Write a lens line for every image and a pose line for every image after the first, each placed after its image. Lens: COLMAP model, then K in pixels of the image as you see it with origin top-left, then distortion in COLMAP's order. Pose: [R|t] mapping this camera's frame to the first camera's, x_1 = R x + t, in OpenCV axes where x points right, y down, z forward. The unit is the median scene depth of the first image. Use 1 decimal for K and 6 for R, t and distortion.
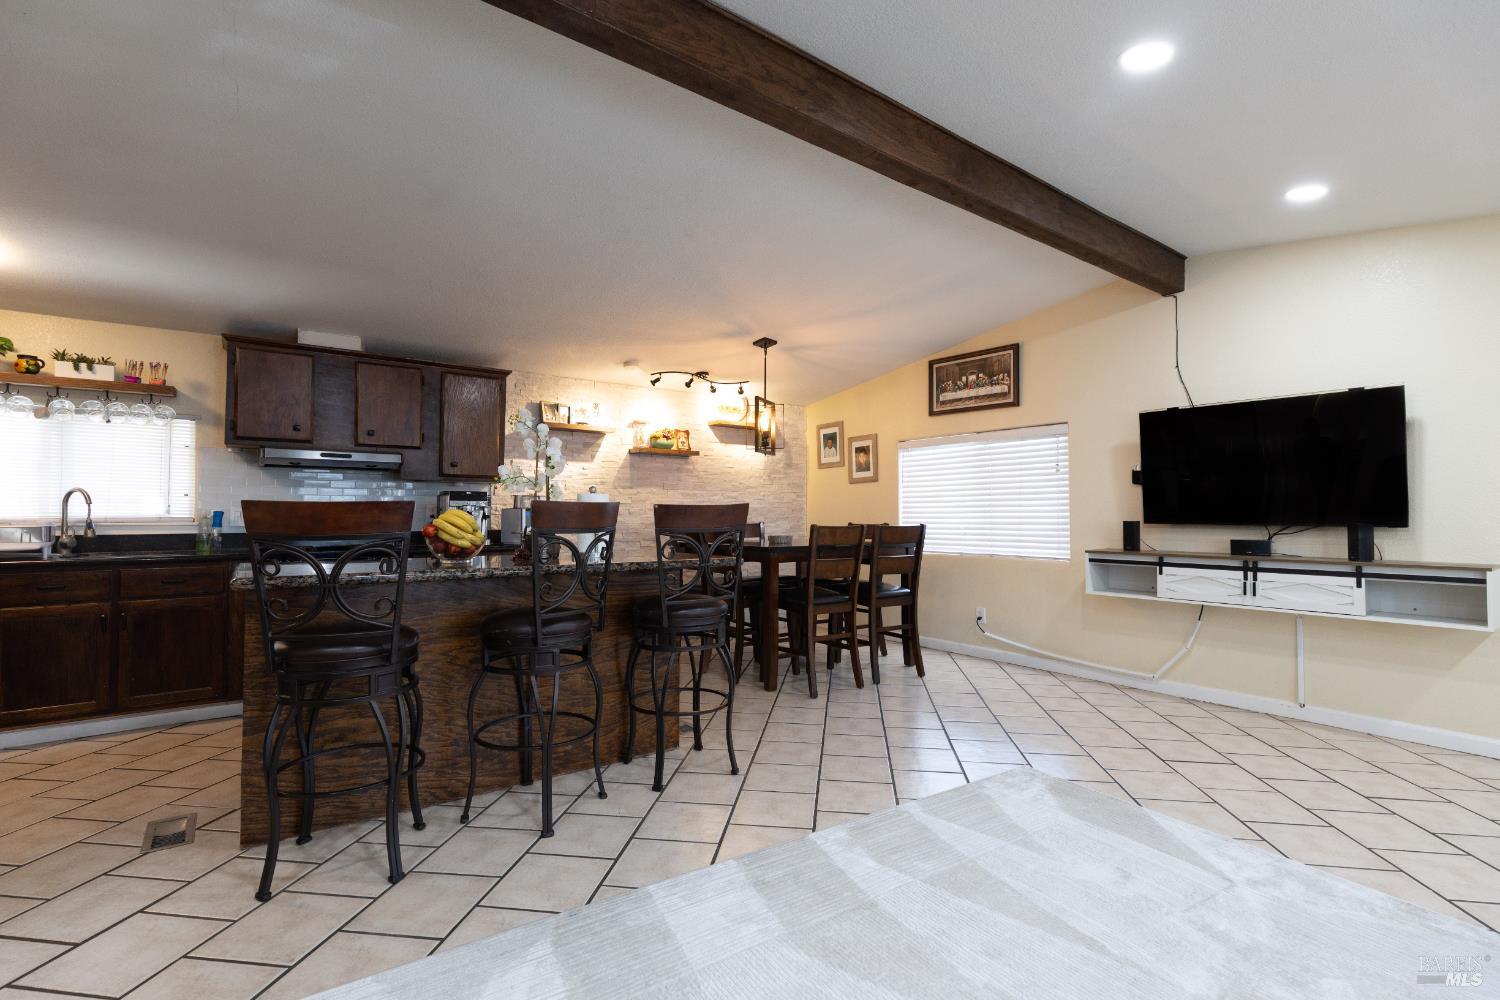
lens RADIAL K [[701.0, 0, 750.0], [0, 701.0, 500.0], [0, 0, 1]] dist [-0.000820, 0.000385]
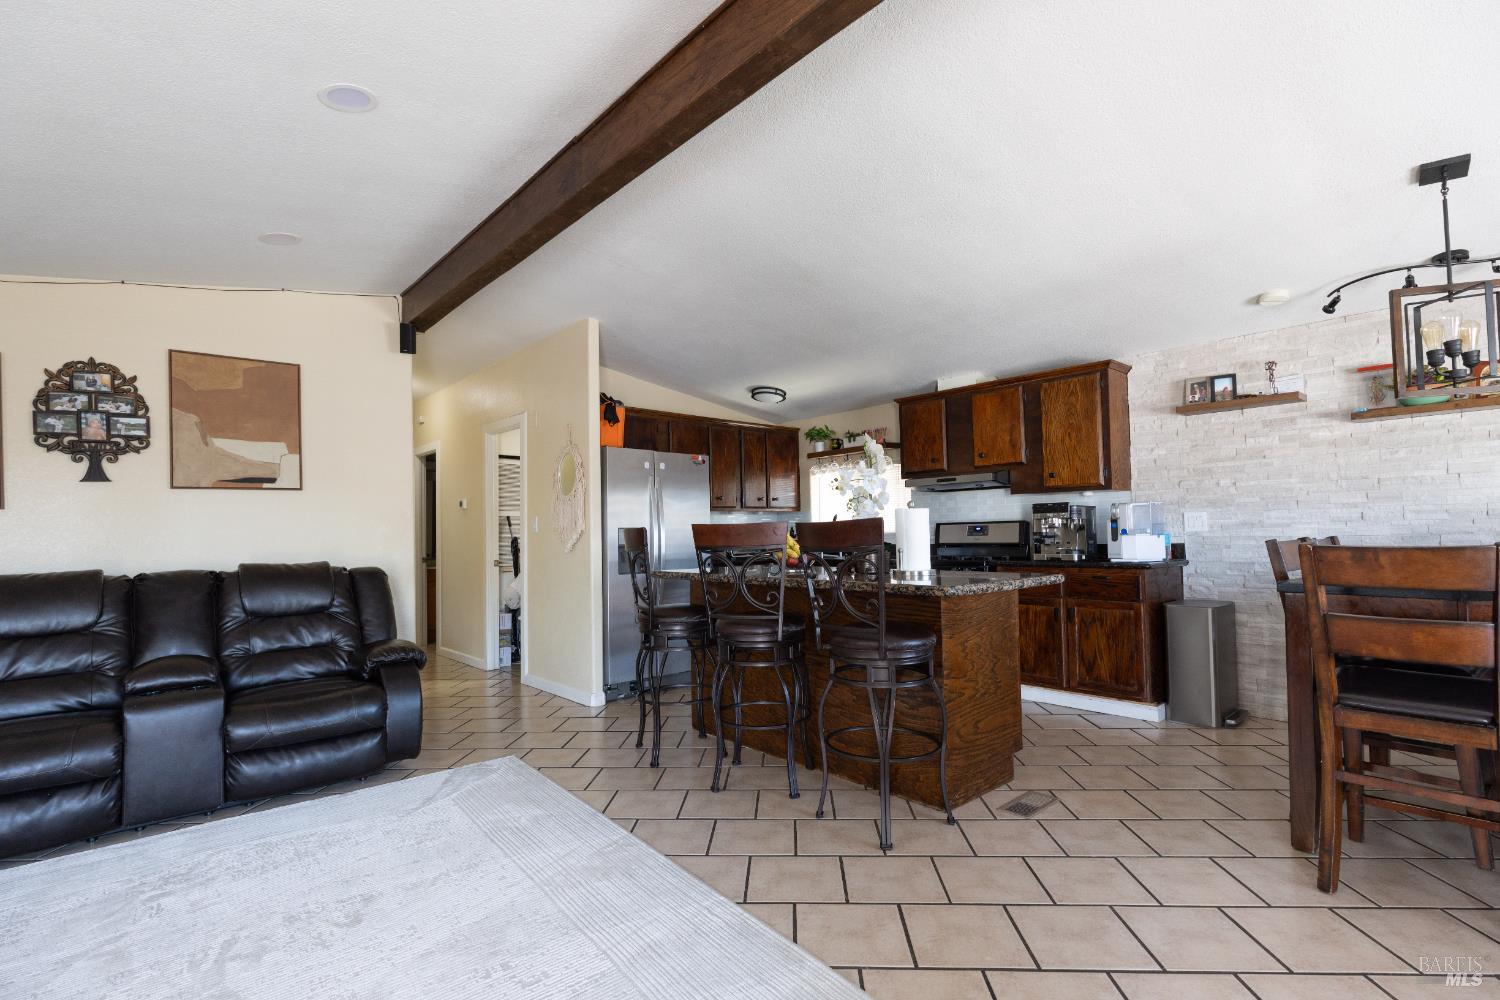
lens RADIAL K [[697.5, 0, 751.3], [0, 697.5, 519.8], [0, 0, 1]] dist [-0.003767, -0.000572]
pose [[0.084658, -0.021507, -0.996178, 0.446803], [0.041283, 0.998984, -0.018059, 0.009616], [0.995554, -0.039596, 0.085460, 0.451039]]
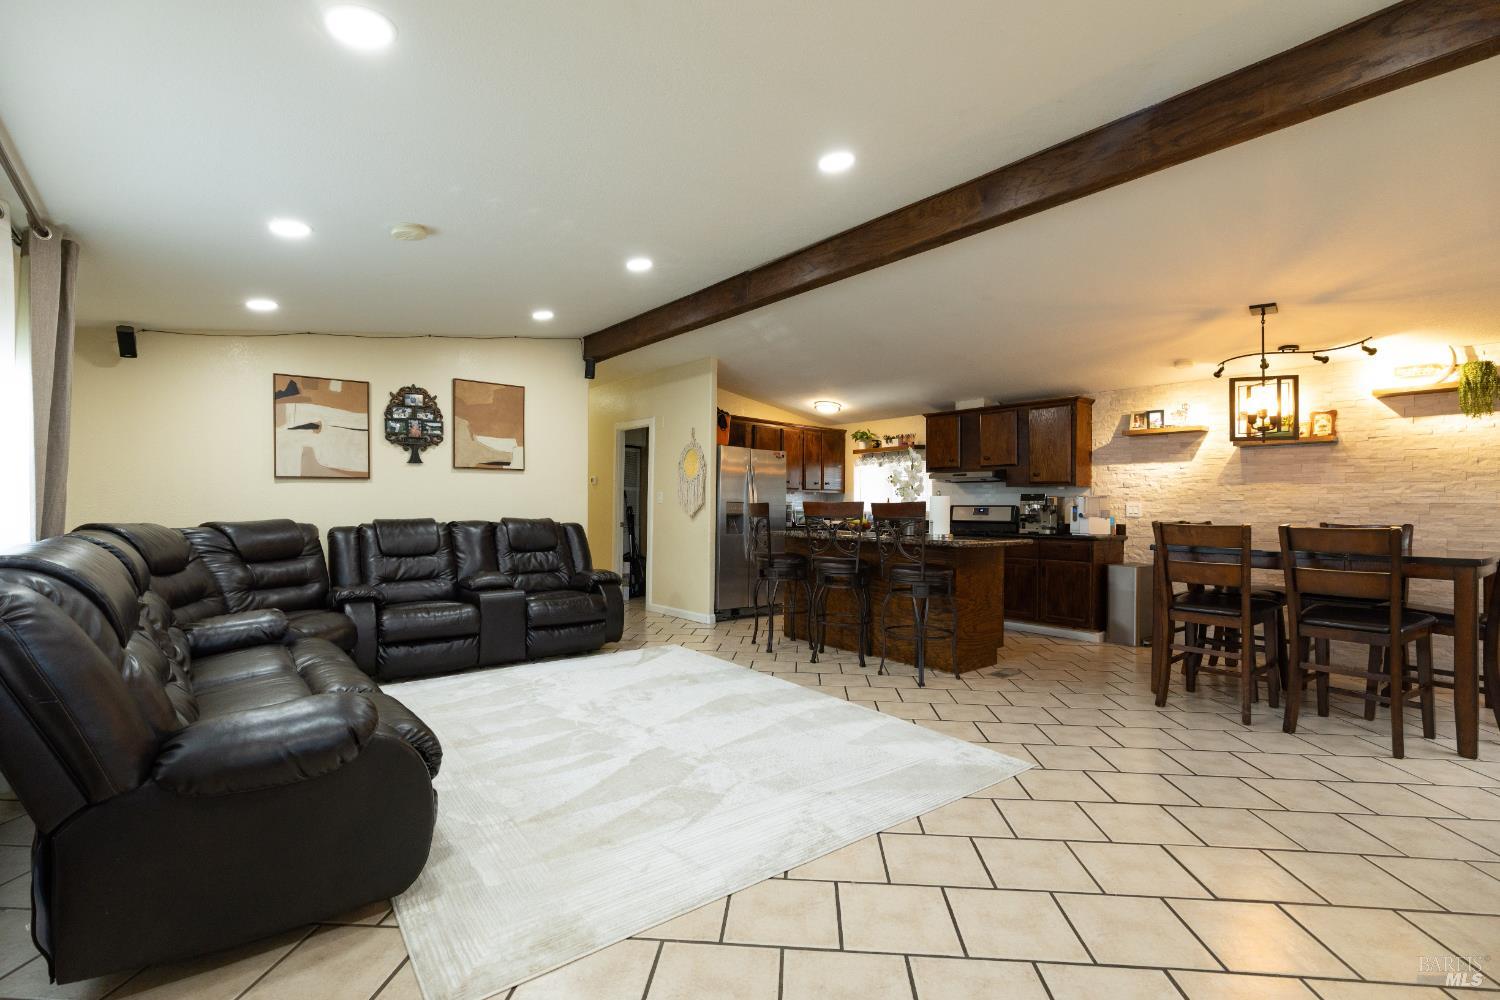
lens RADIAL K [[661.8, 0, 736.6], [0, 661.8, 505.2], [0, 0, 1]] dist [0.001660, 0.000226]
pose [[0.040737, -0.005770, -0.999153, 0.765948], [0.011124, 0.999924, -0.005321, 0.008932], [0.999108, -0.010897, 0.040798, 0.322285]]
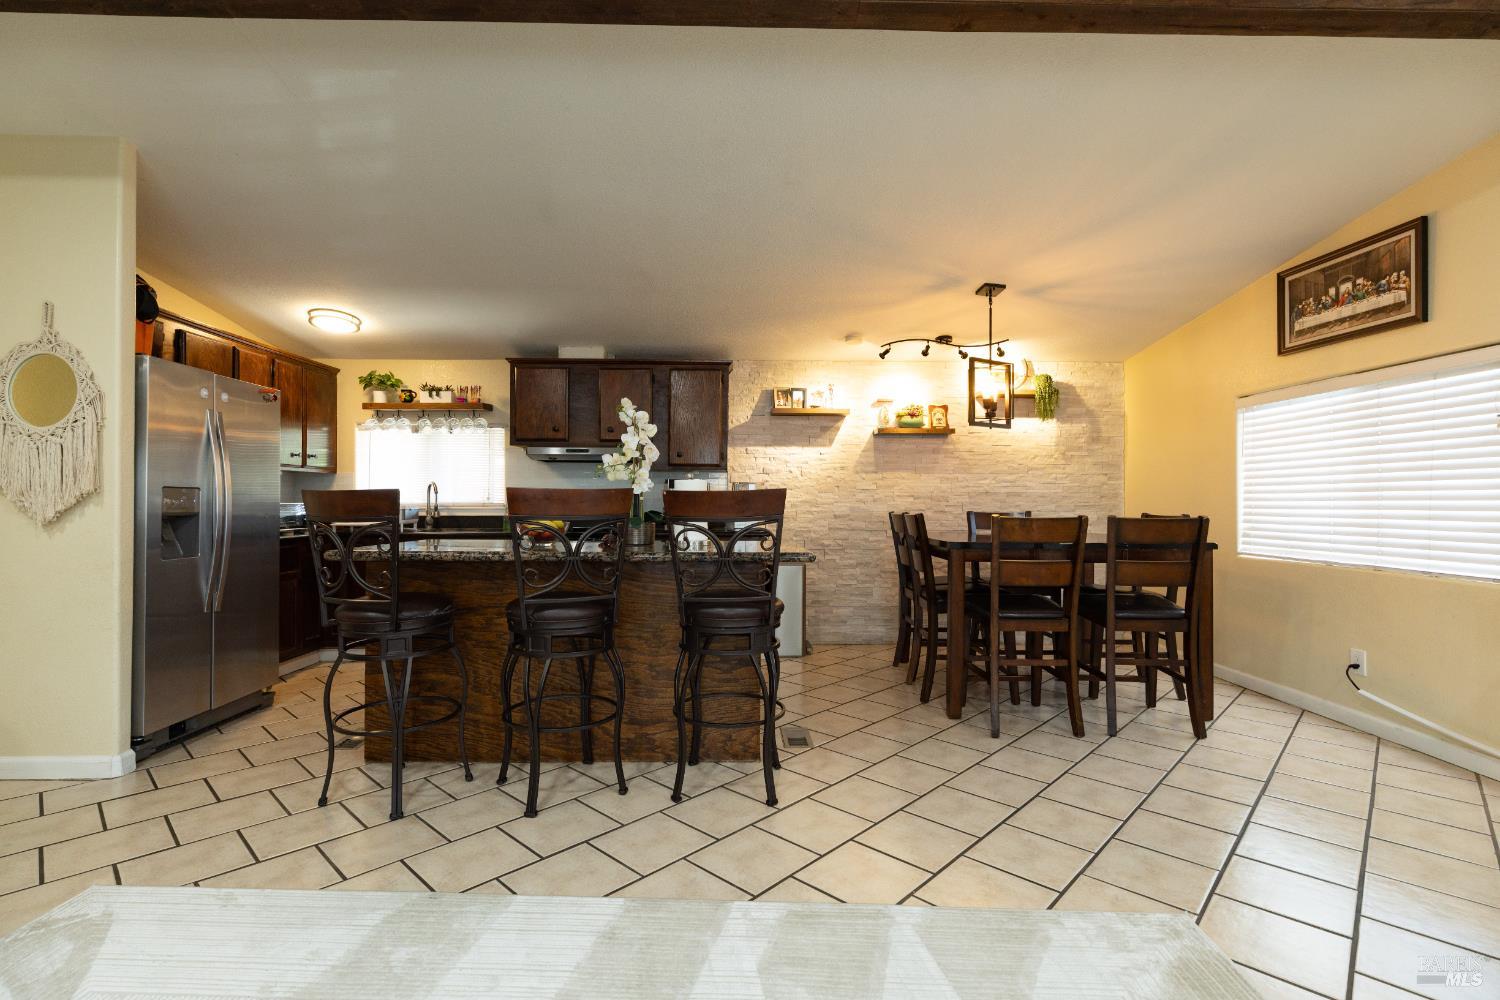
lens RADIAL K [[701.0, 0, 750.0], [0, 701.0, 500.0], [0, 0, 1]] dist [-0.000820, 0.000385]
pose [[0.809147, 0.000952, -0.587606, 0.266620], [0.010210, 0.999825, 0.015680, 0.002970], [0.587518, -0.018687, 0.808995, 0.173861]]
